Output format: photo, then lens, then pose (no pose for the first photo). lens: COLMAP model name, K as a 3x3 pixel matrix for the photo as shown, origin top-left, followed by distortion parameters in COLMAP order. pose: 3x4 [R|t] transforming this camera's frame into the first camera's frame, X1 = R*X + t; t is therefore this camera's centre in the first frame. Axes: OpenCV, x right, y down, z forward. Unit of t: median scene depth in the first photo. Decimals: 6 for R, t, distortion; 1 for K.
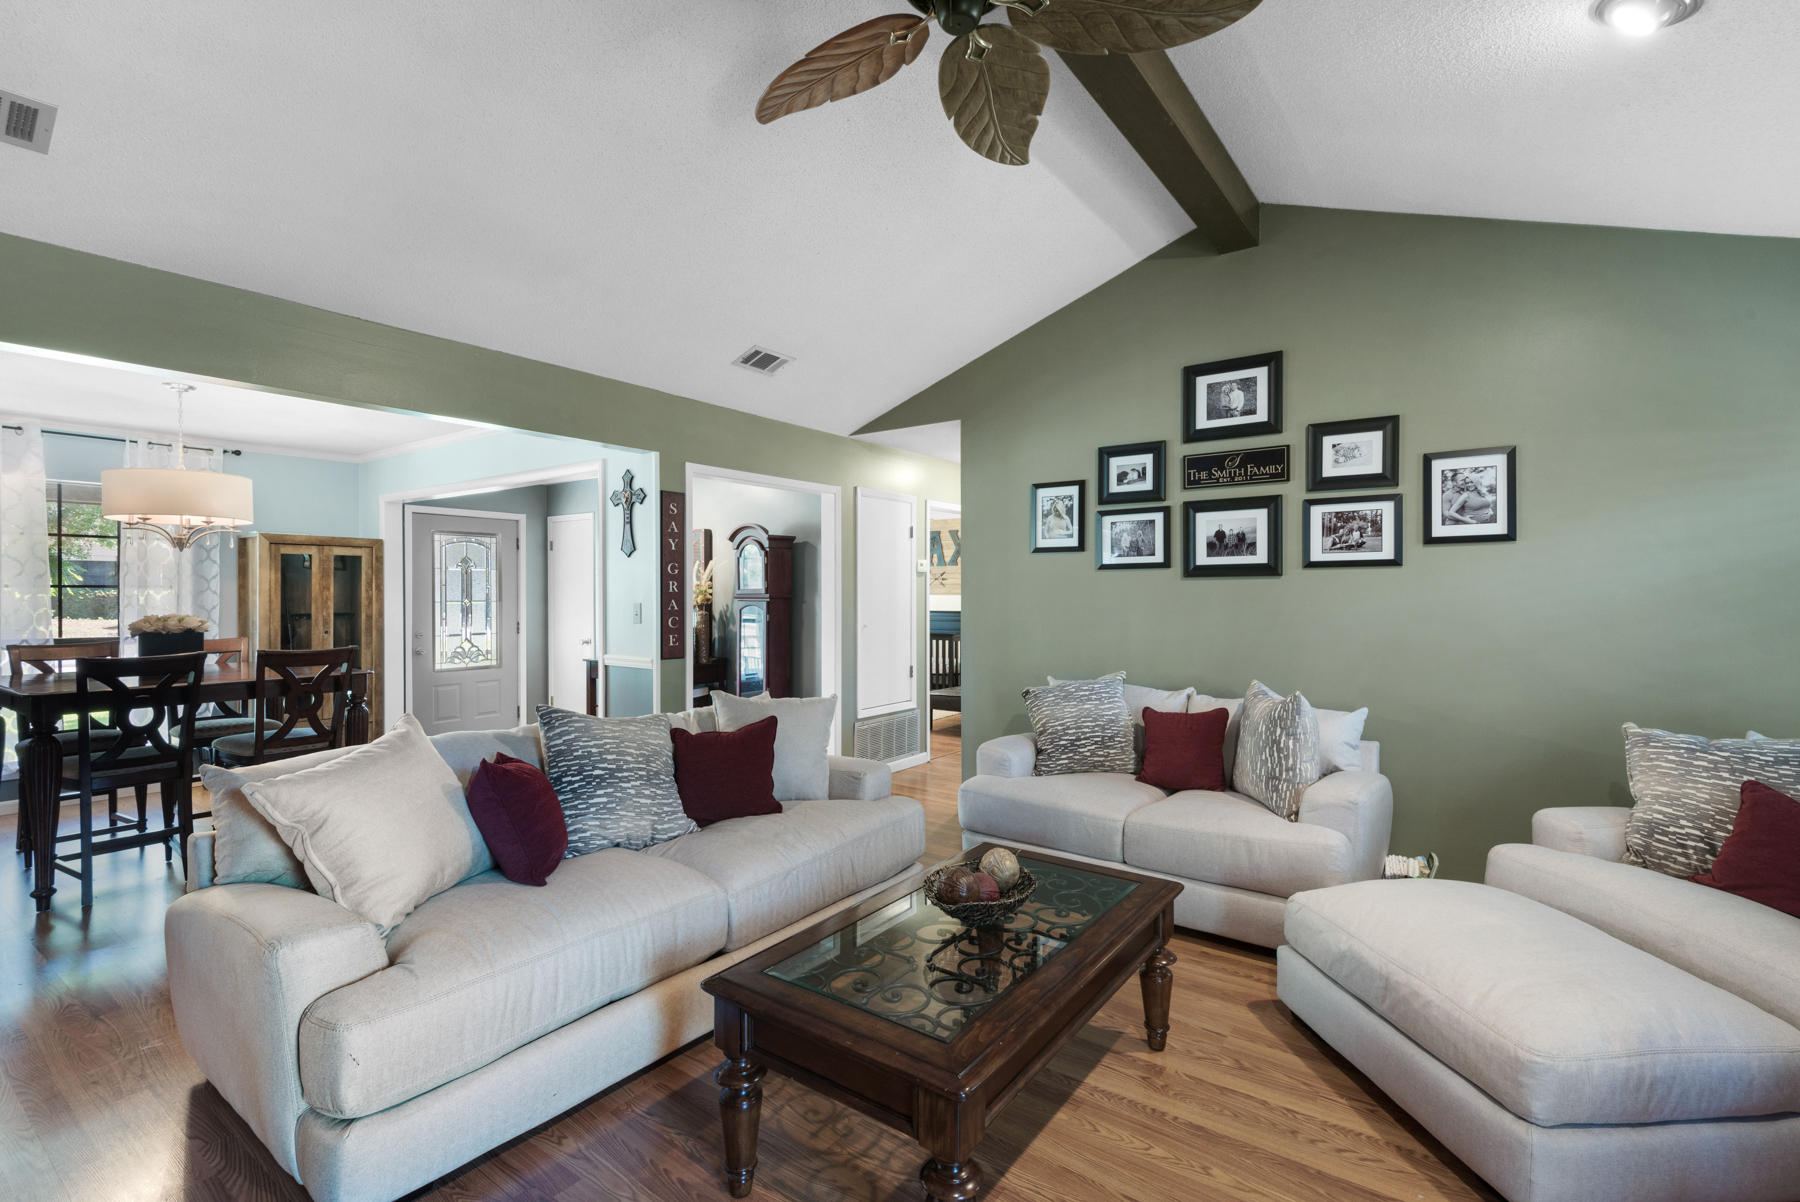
lens RADIAL K [[819.5, 0, 888.1], [0, 819.5, 602.3], [0, 0, 1]] dist [0.021298, -0.011218]
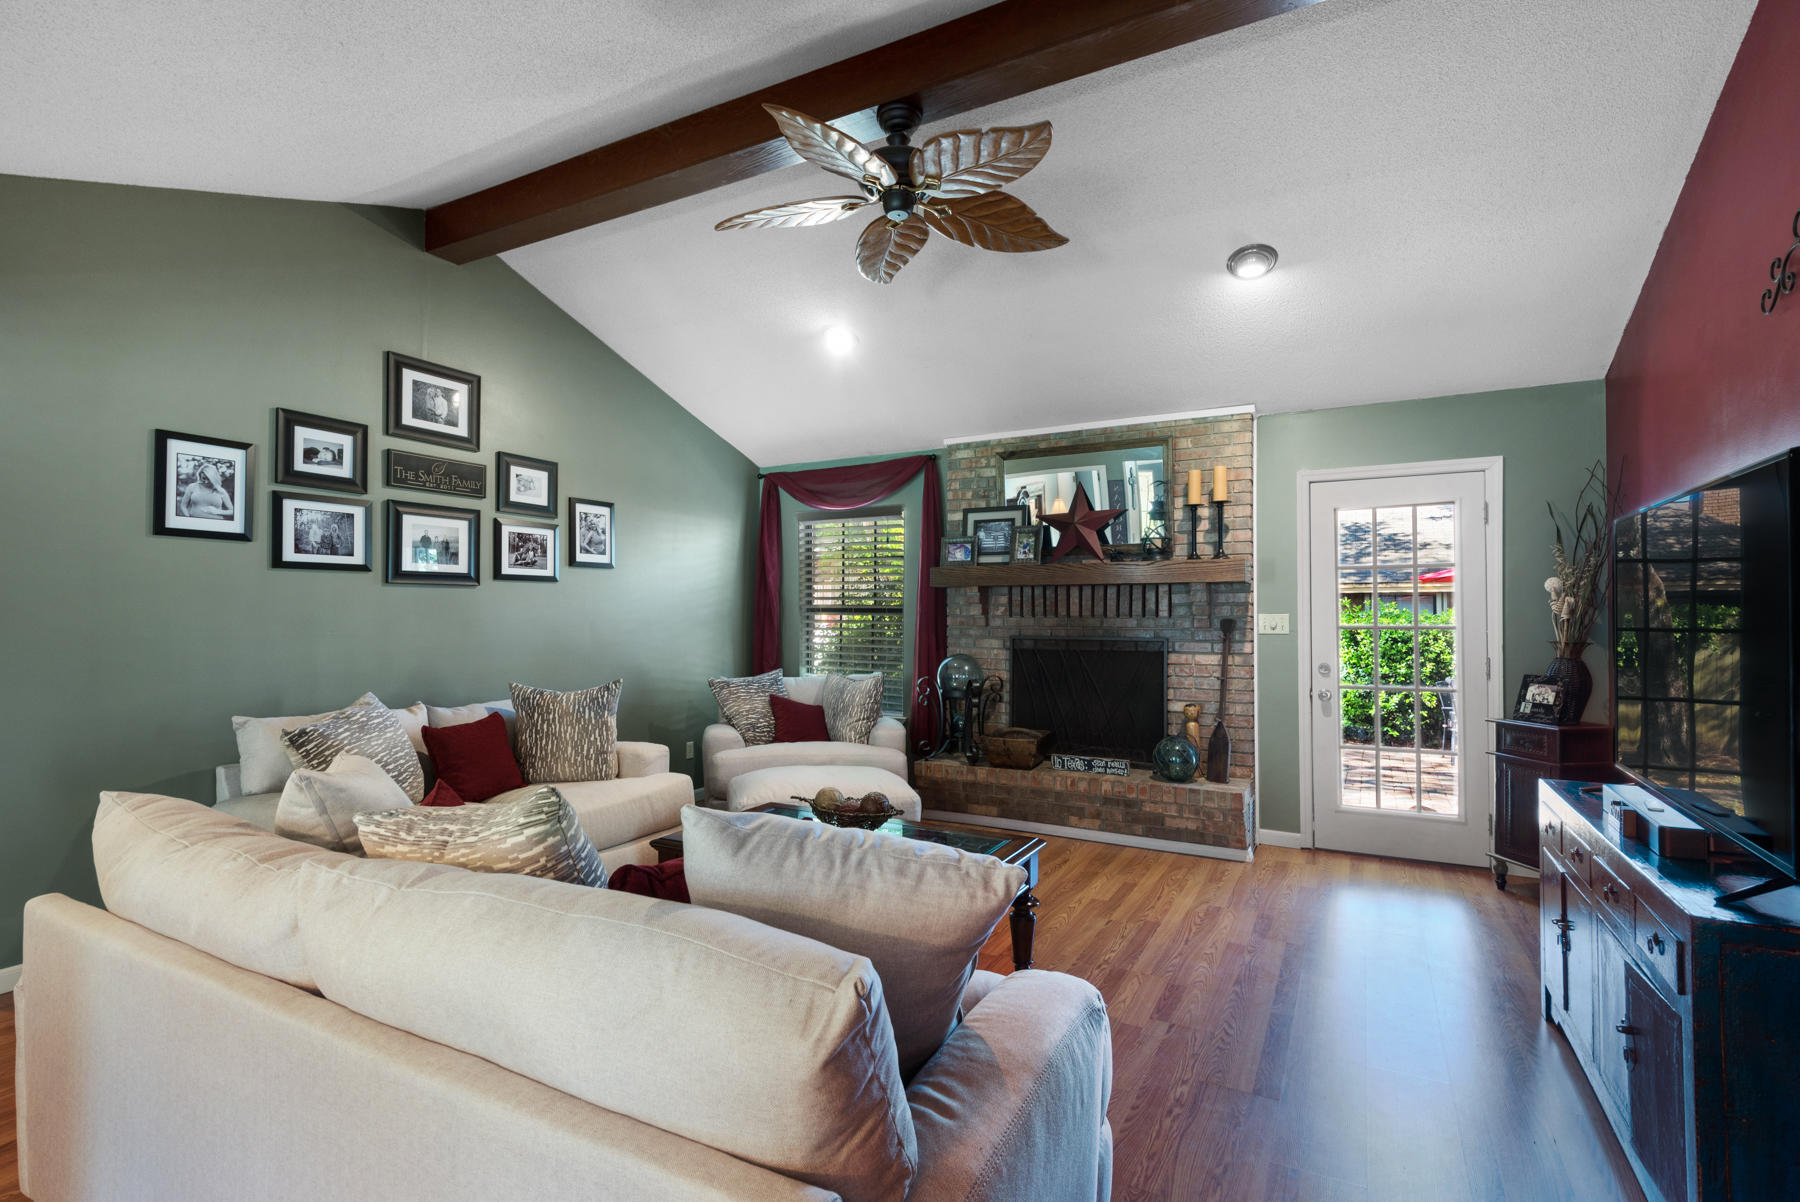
lens RADIAL K [[858.2, 0, 919.1], [0, 858.2, 597.0], [0, 0, 1]] dist [0.015675, -0.004397]
pose [[-0.149011, 0.019459, 0.988644, -0.694623], [0.002987, 0.999811, -0.019229, 0.005509], [-0.988831, 0.000088, -0.149041, 0.588073]]
